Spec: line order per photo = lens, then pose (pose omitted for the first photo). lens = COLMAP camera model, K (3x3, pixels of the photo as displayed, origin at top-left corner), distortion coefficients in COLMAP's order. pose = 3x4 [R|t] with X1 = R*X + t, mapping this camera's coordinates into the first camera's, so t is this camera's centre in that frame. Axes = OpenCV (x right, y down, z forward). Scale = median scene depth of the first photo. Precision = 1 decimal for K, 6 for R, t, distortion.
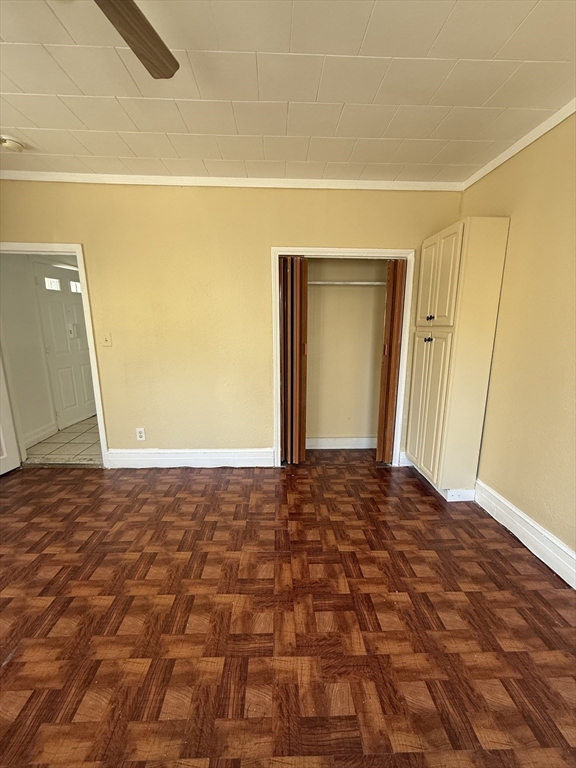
lens RADIAL K [[304.5, 0, 286.8], [0, 304.5, 380.8], [0, 0, 1]] dist [0.000161, -0.000096]
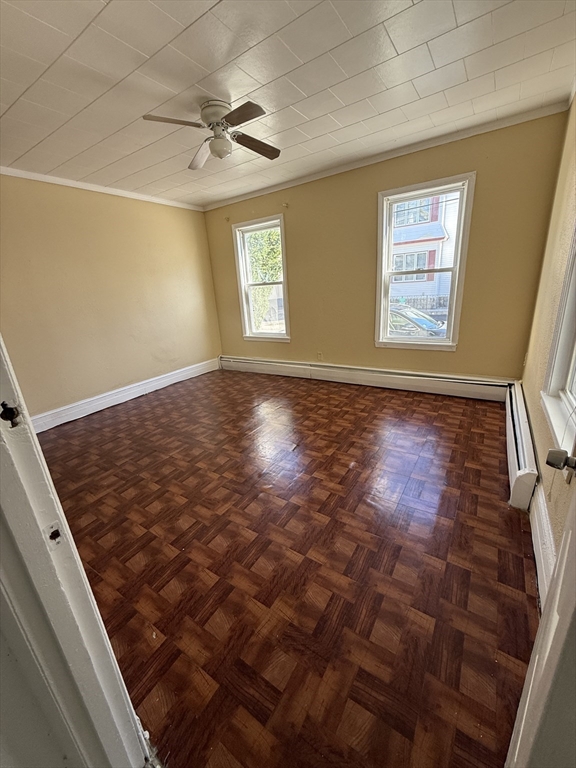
lens RADIAL K [[304.5, 0, 286.8], [0, 304.5, 380.8], [0, 0, 1]] dist [0.000161, -0.000096]
pose [[-0.815095, -0.128856, 0.564816, -1.234055], [0.165376, 0.882630, 0.440018, -0.255117], [-0.555222, 0.452063, -0.698117, 1.417384]]
